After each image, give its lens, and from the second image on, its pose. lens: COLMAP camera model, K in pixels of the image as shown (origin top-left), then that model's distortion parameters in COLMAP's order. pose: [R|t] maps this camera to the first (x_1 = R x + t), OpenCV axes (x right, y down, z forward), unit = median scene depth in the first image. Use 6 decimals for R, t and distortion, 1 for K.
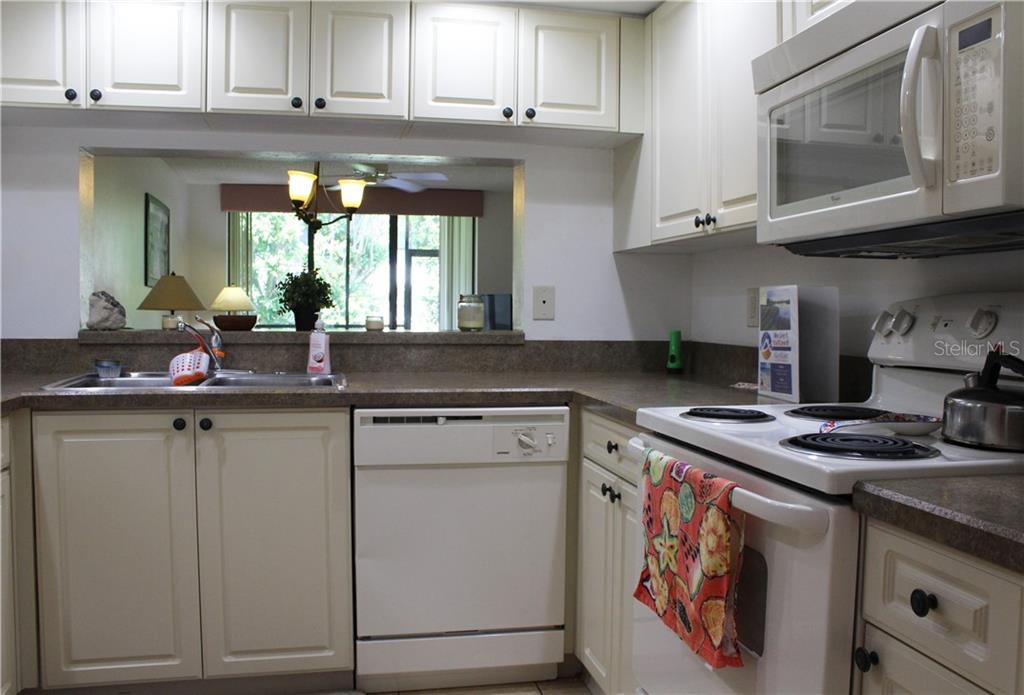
lens RADIAL K [[884.2, 0, 512.3], [0, 884.2, 352.6], [0, 0, 1]] dist [-0.115872, 0.079064]
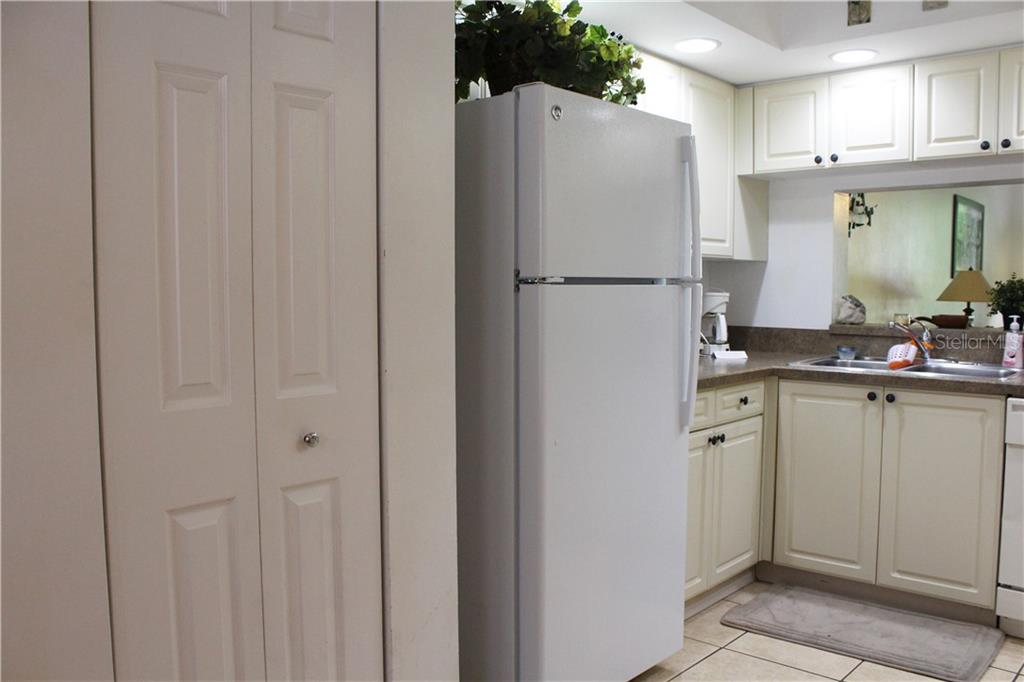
lens RADIAL K [[862.4, 0, 513.6], [0, 862.4, 340.8], [0, 0, 1]] dist [-0.007703, -0.005877]
pose [[0.589587, 0.045459, -0.806425, 0.348260], [-0.038150, 0.998868, 0.028415, -0.020954], [0.806803, 0.014012, 0.590654, -0.246562]]
